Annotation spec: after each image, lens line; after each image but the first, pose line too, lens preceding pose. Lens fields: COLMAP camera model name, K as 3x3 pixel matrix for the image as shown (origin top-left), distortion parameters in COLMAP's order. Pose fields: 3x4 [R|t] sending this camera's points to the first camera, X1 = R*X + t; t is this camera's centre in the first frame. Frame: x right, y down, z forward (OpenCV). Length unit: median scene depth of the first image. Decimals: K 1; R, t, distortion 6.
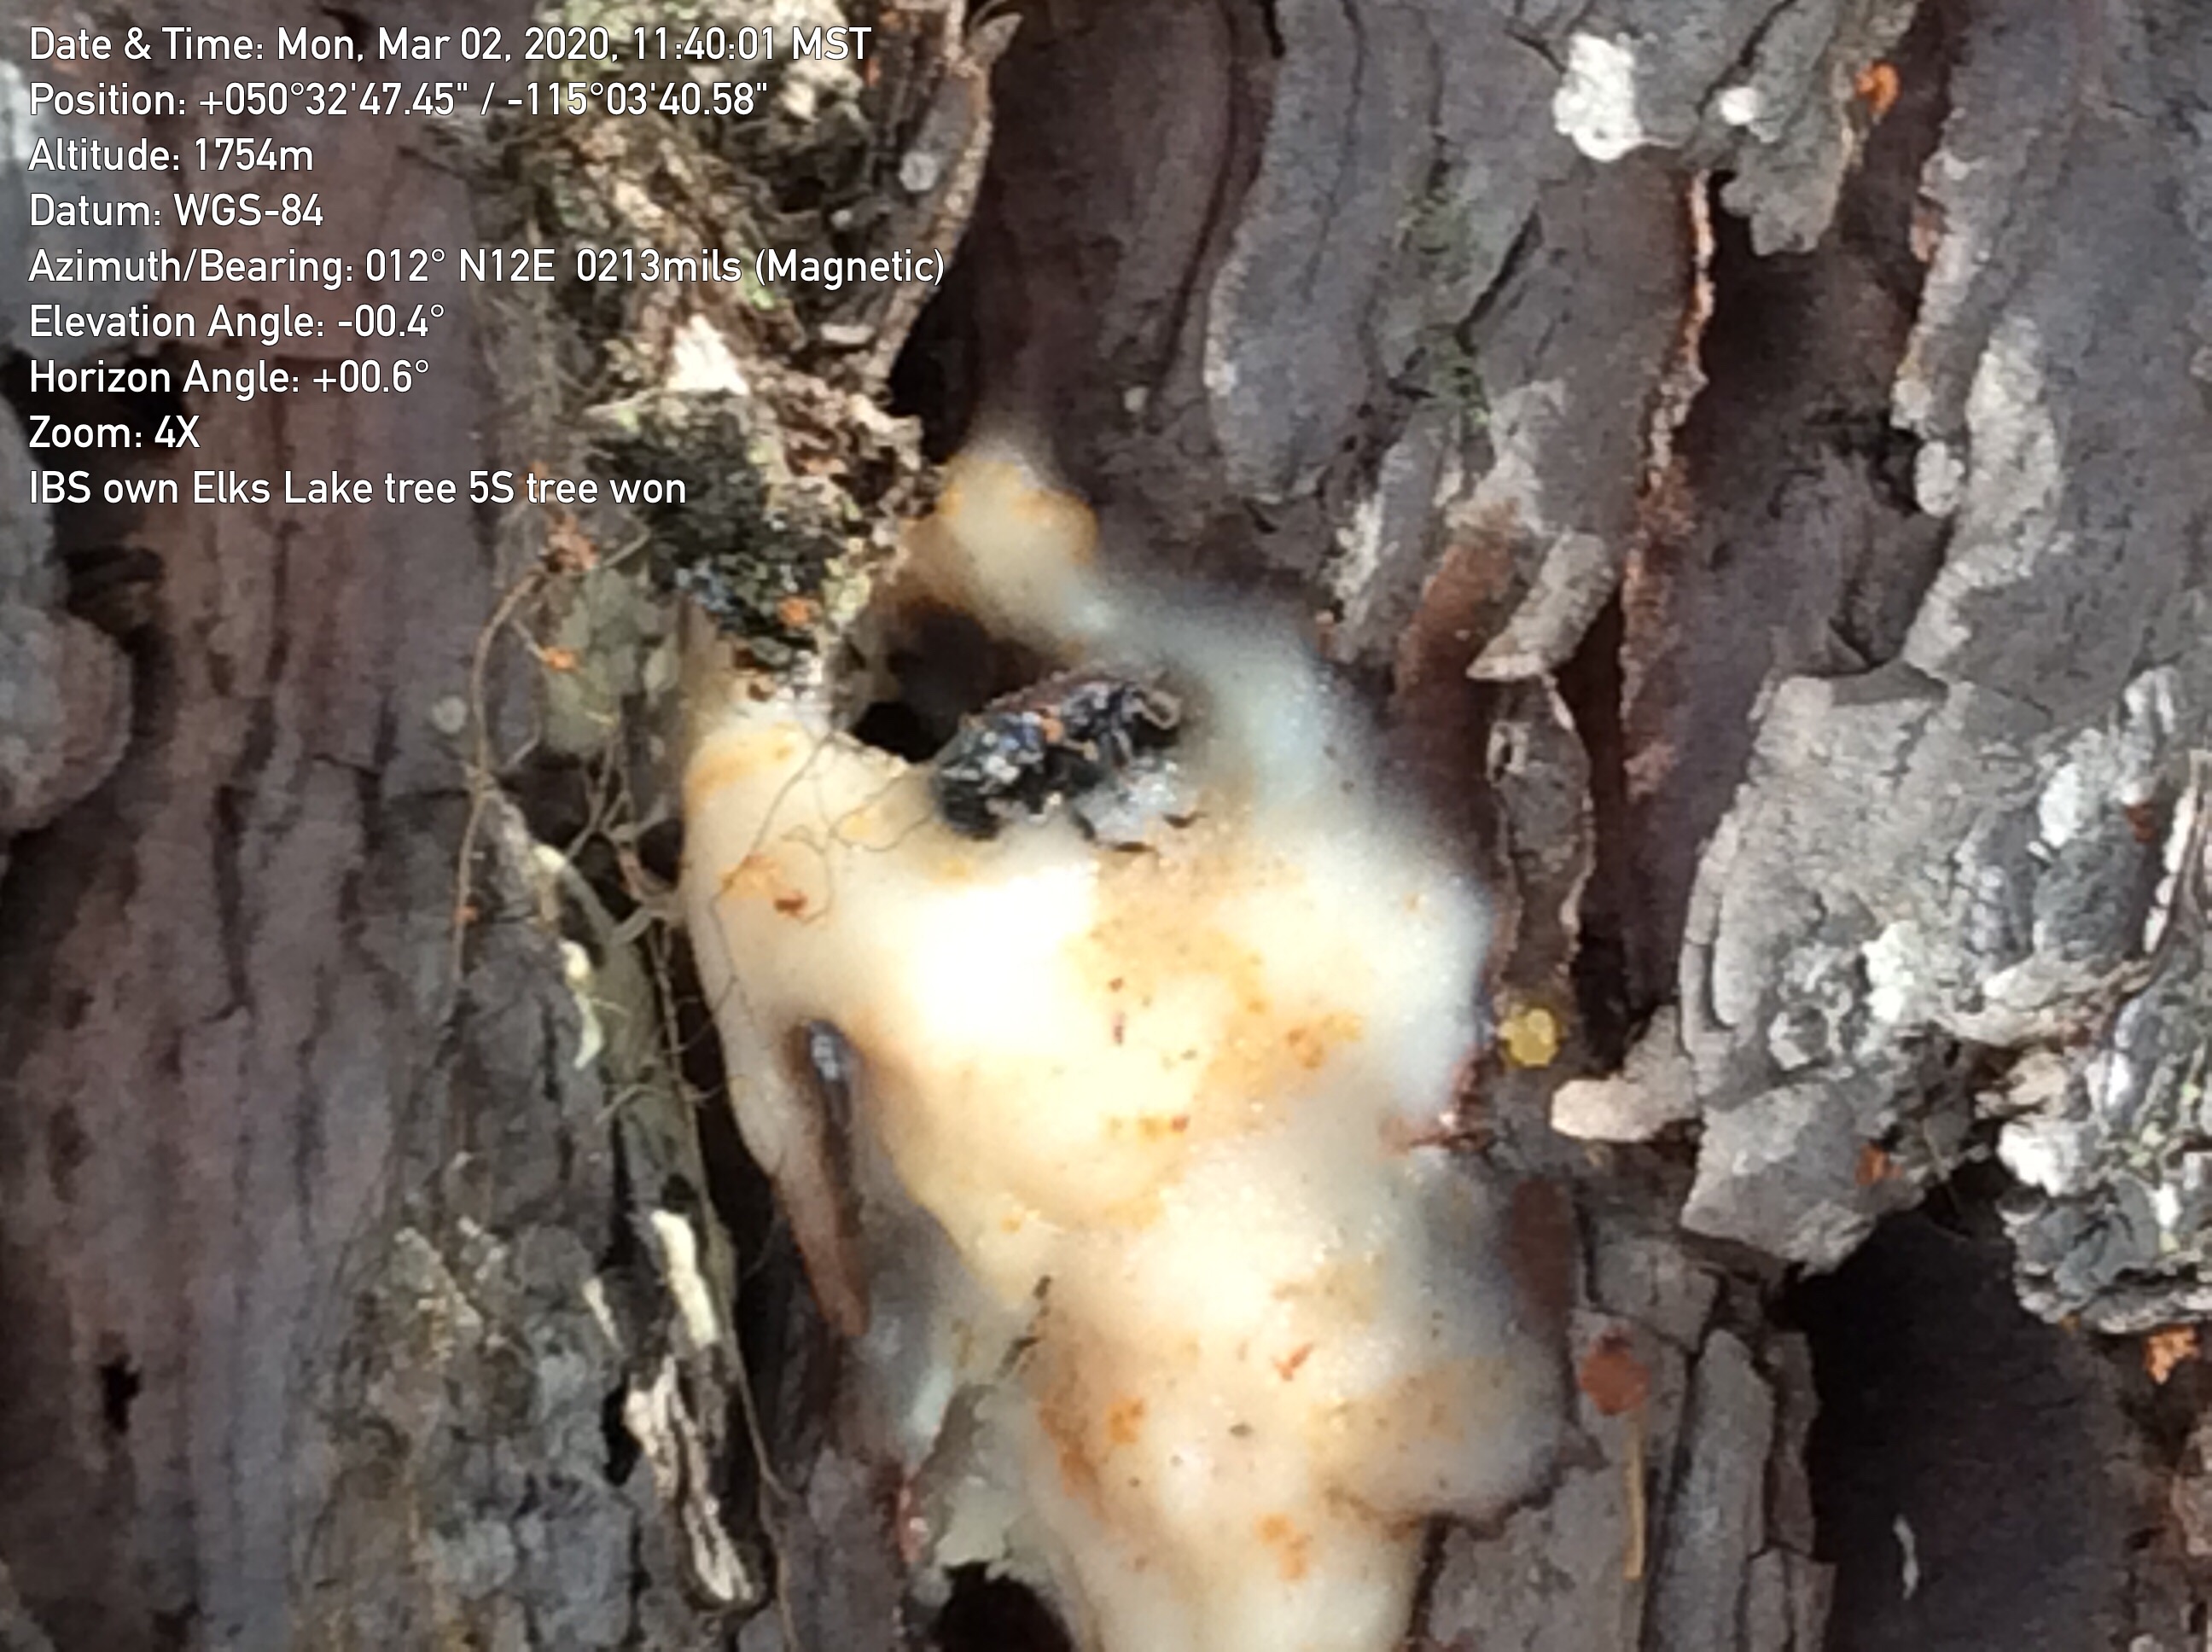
lens RADIAL K [[8249.9, 0, 1107.0], [0, 8249.9, 833.9], [0, 0, 1]] dist [-0.034758, 0.000000]
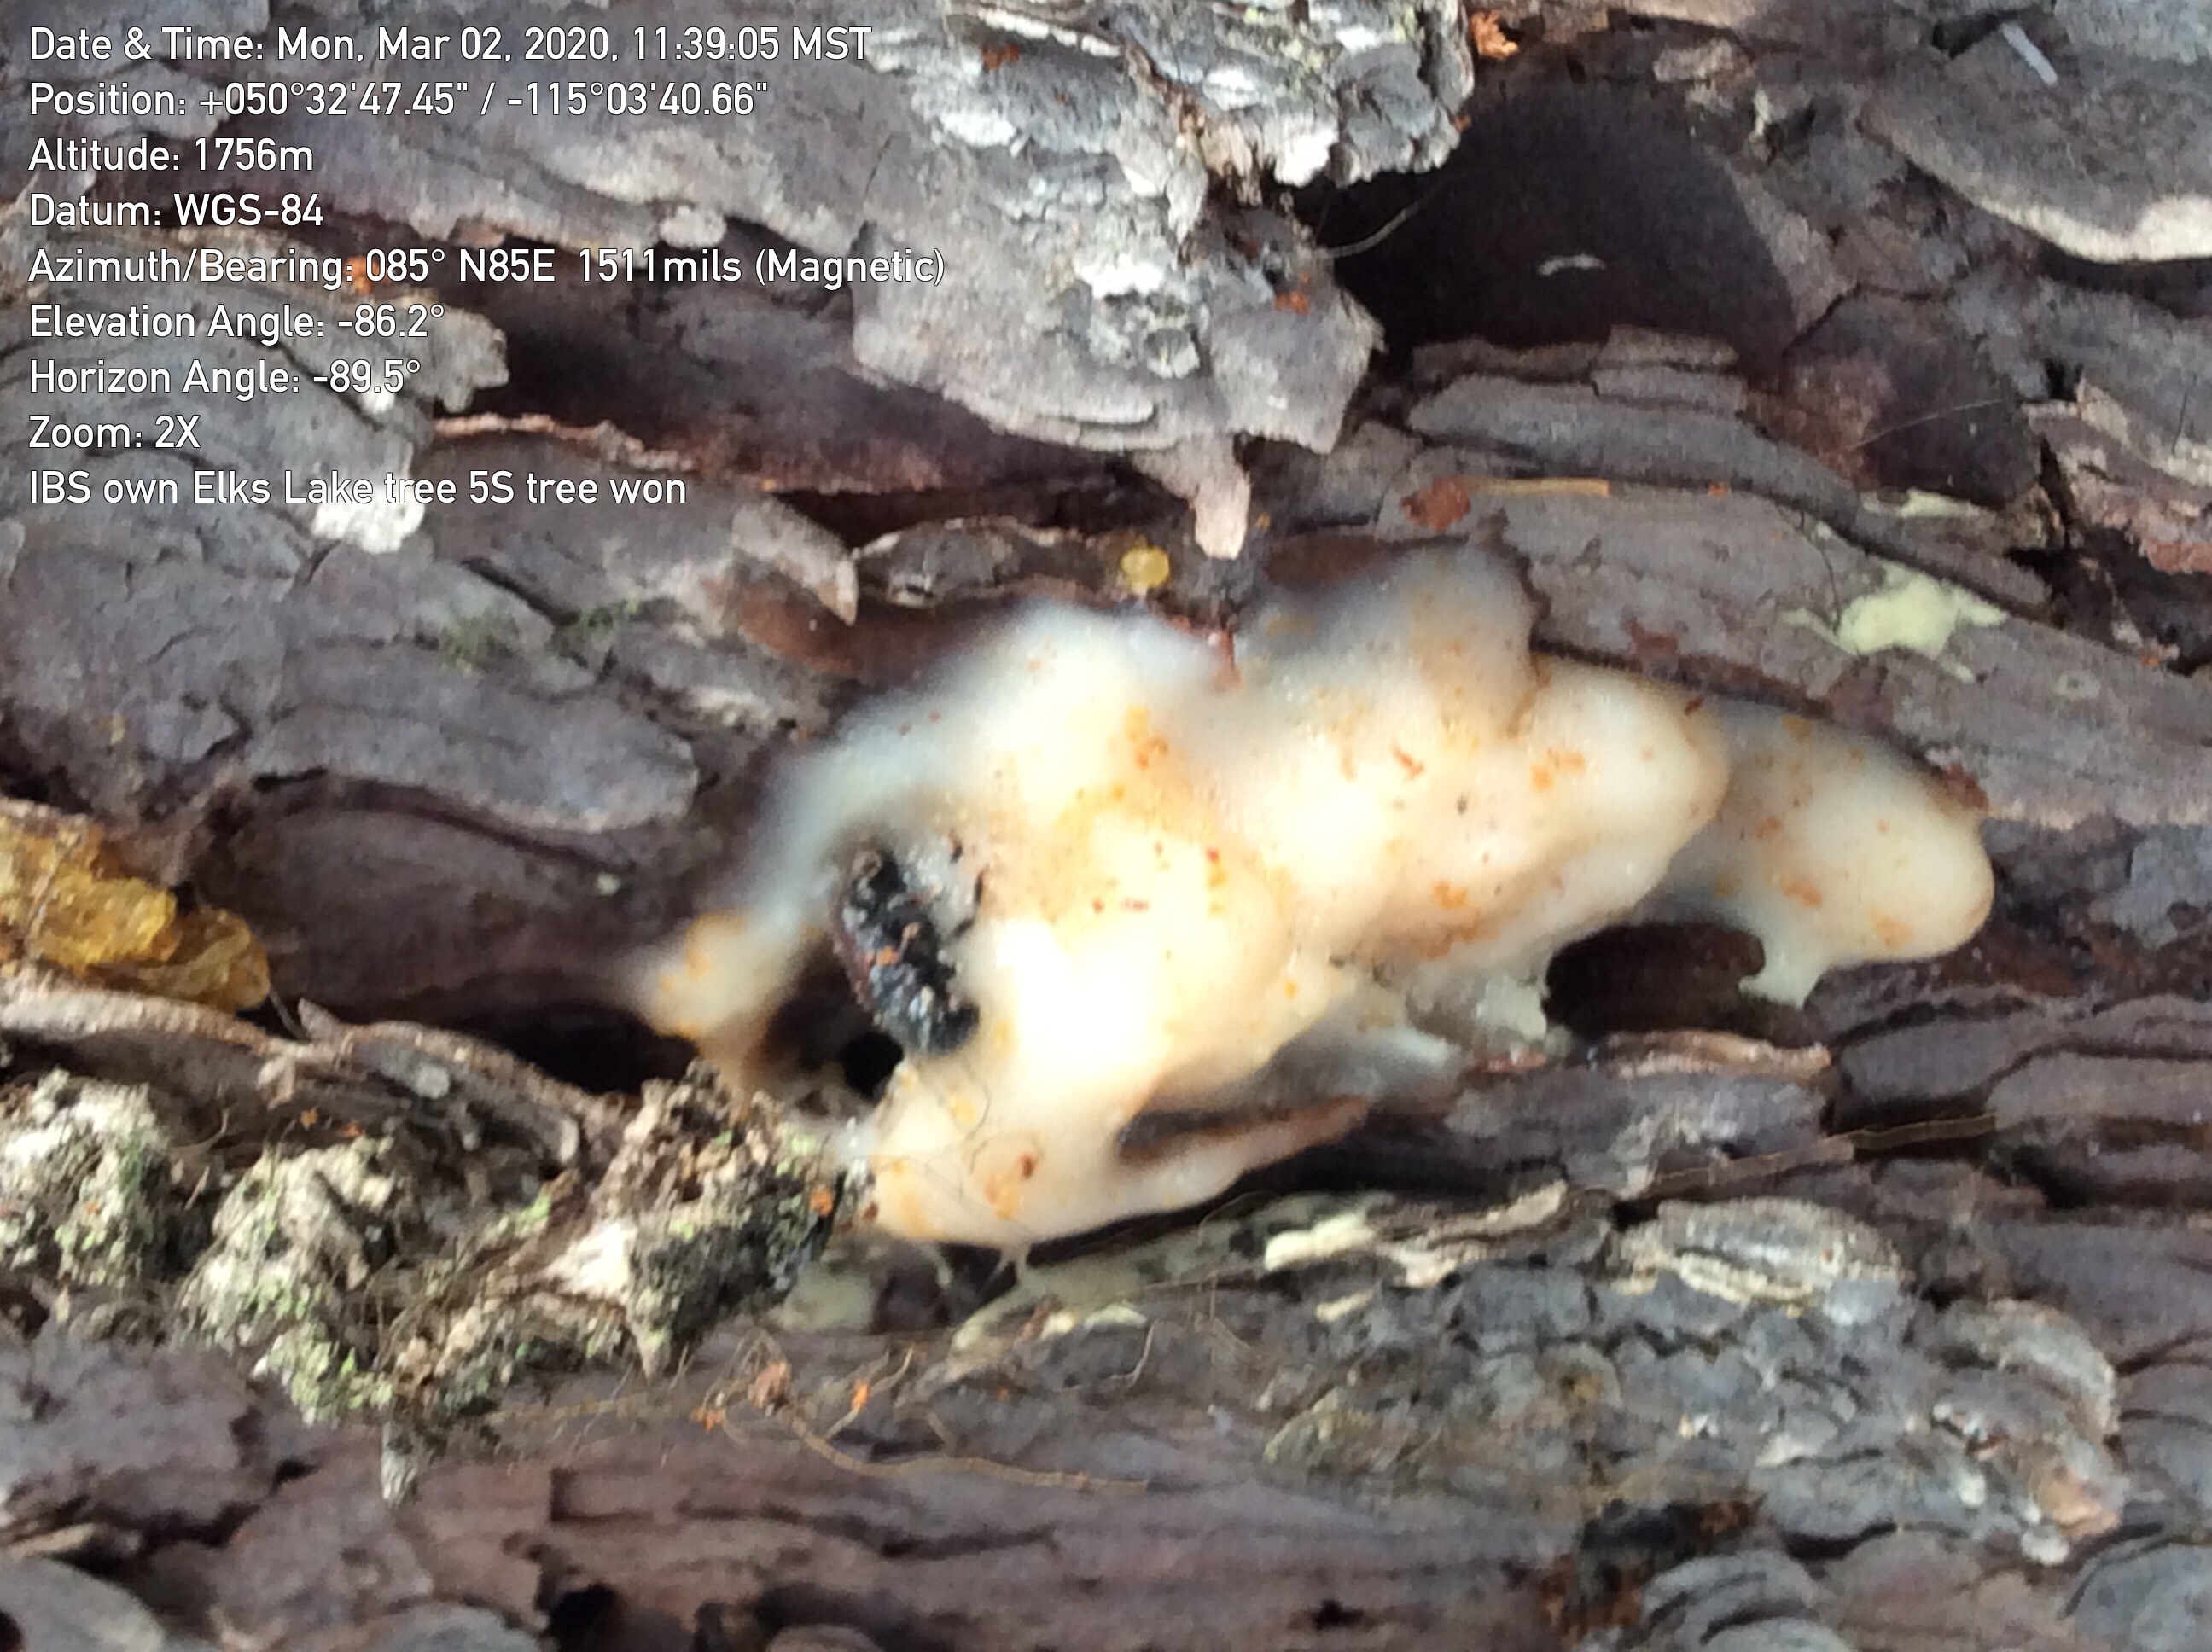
lens RADIAL K [[4242.3, 0, 1107.1], [0, 4242.3, 839.1], [0, 0, 1]] dist [0.028075, 0.000000]
pose [[0.000554, -0.999074, -0.043023, 0.038837], [0.992663, -0.004652, 0.120821, -0.057391], [-0.120910, -0.042775, 0.991741, 0.379630]]
